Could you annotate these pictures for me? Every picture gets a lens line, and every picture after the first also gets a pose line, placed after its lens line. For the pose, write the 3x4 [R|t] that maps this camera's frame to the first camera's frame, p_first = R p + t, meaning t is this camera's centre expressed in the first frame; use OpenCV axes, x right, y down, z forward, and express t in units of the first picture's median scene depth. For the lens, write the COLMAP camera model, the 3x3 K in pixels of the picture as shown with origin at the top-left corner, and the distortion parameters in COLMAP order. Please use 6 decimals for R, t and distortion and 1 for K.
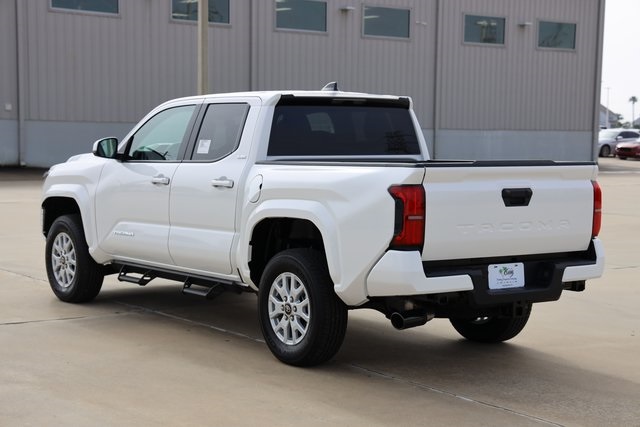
lens RADIAL K [[1208.4, 0, 318.9], [0, 1208.4, 214.8], [0, 0, 1]] dist [0.201502, 0.000000]
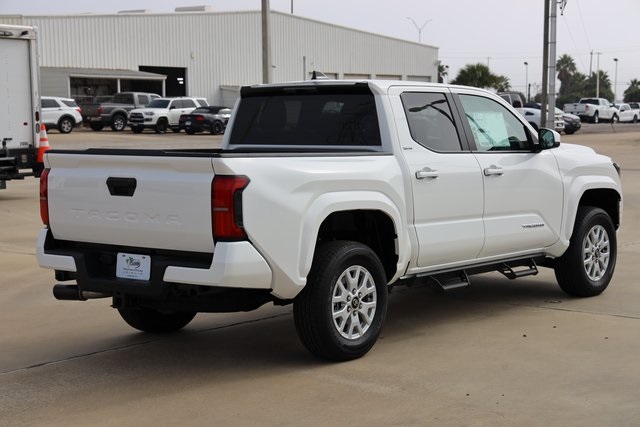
lens RADIAL K [[1247.4, 0, 319.3], [0, 1247.4, 211.0], [0, 0, 1]] dist [0.107043, 0.000000]
pose [[0.257841, 0.058369, -0.964423, 1.072454], [-0.058067, 0.997305, 0.044835, -0.044880], [0.964441, 0.044440, 0.260536, 0.806658]]
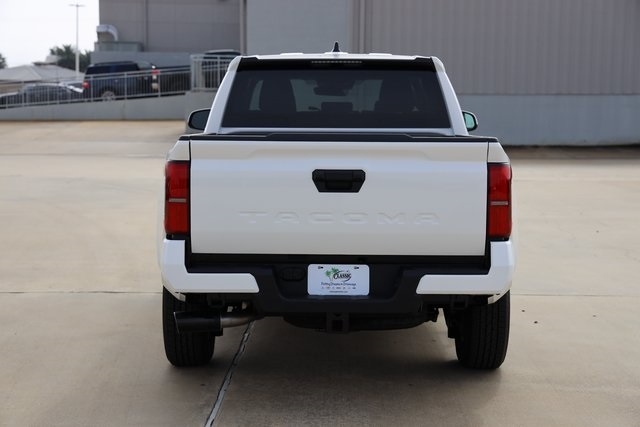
lens RADIAL K [[1208.4, 0, 318.9], [0, 1208.4, 214.0], [0, 0, 1]] dist [0.201502, 0.000000]
pose [[0.802825, 0.047901, -0.594287, 0.559730], [-0.037525, 0.998851, 0.029817, -0.014357], [0.595032, -0.001637, 0.803700, 0.329815]]
